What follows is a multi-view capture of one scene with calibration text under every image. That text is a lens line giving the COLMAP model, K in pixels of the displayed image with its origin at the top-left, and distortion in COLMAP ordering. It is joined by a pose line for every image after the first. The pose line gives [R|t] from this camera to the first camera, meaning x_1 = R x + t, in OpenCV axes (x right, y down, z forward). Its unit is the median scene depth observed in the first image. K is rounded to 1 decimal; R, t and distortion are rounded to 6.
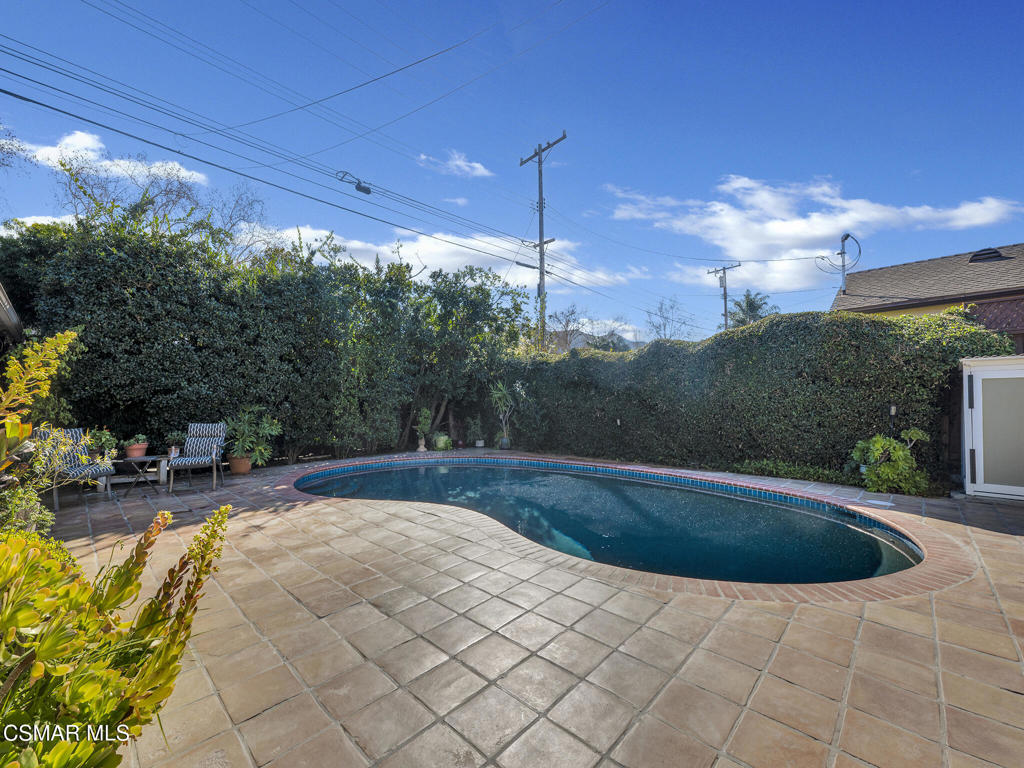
lens RADIAL K [[427.8, 0, 523.4], [0, 427.8, 396.8], [0, 0, 1]] dist [-0.003357, 0.000267]
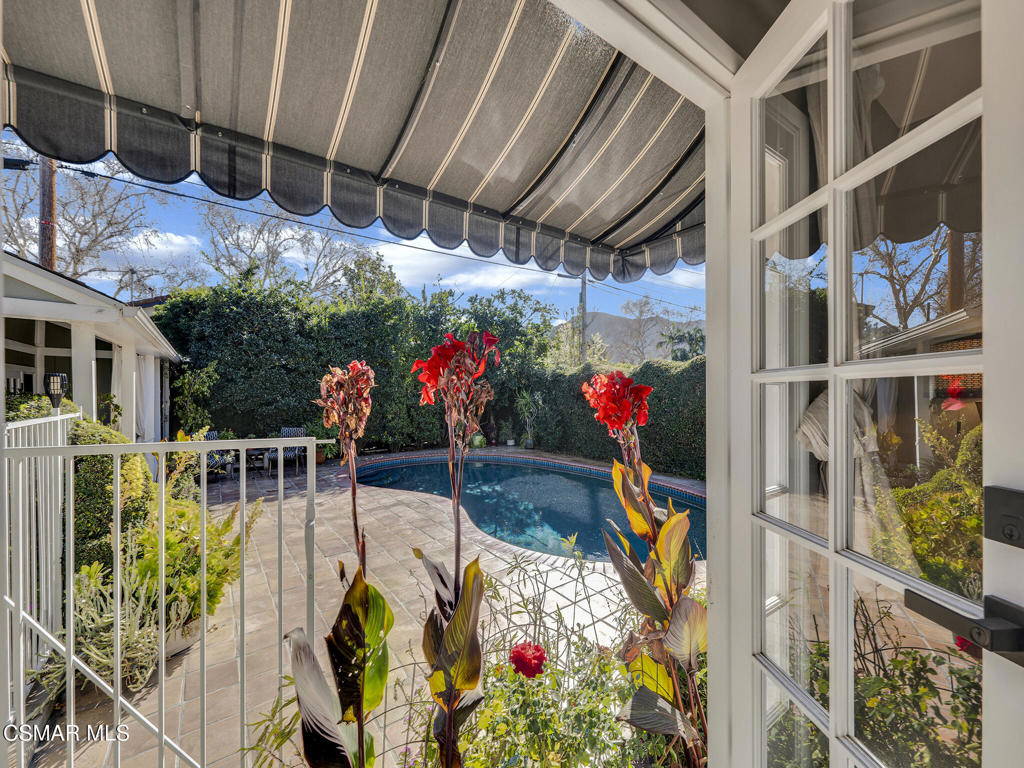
lens RADIAL K [[427.8, 0, 523.4], [0, 427.8, 396.8], [0, 0, 1]] dist [-0.003357, 0.000267]
pose [[0.983023, 0.014763, -0.182885, 0.211174], [-0.009741, 0.999551, 0.028330, -0.070978], [0.183221, -0.026067, 0.982726, -0.194483]]
